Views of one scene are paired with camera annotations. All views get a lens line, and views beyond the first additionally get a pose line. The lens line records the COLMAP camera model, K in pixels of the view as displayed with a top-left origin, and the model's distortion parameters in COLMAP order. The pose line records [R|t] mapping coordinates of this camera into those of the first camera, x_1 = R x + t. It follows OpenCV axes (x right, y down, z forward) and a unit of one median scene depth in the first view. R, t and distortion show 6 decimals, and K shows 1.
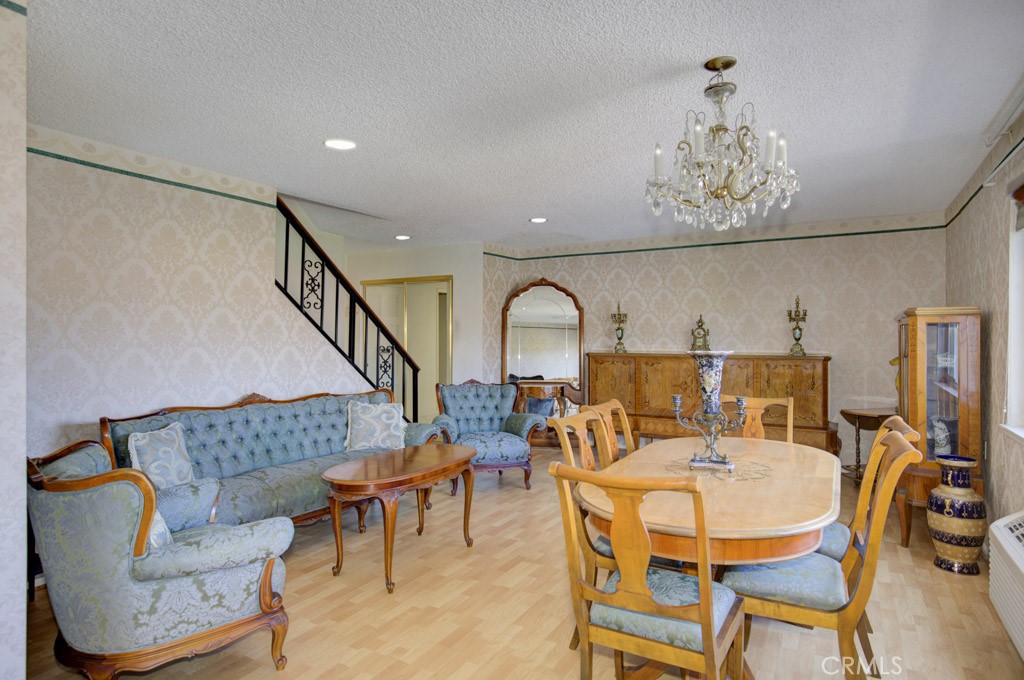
lens RADIAL K [[566.7, 0, 512.9], [0, 566.7, 342.4], [0, 0, 1]] dist [-0.011146, 0.002281]
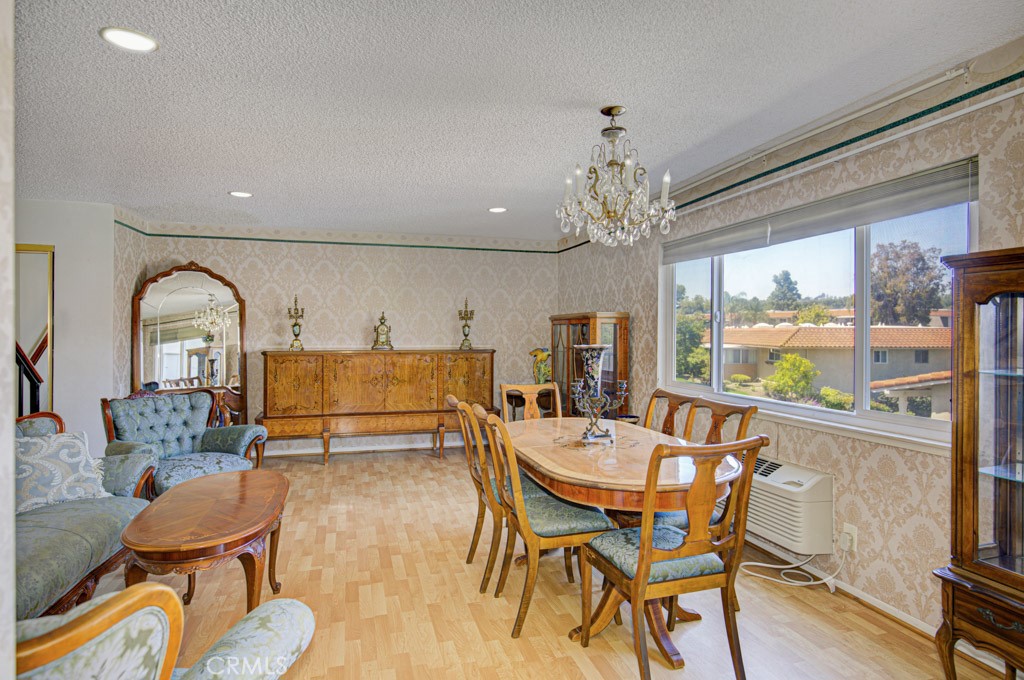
lens RADIAL K [[566.7, 0, 508.8], [0, 566.7, 339.2], [0, 0, 1]] dist [-0.011146, 0.002281]
pose [[0.685554, -0.008127, 0.727976, -0.264258], [0.007671, 0.999963, 0.003939, -0.001168], [-0.727981, 0.002884, 0.685591, 0.124838]]
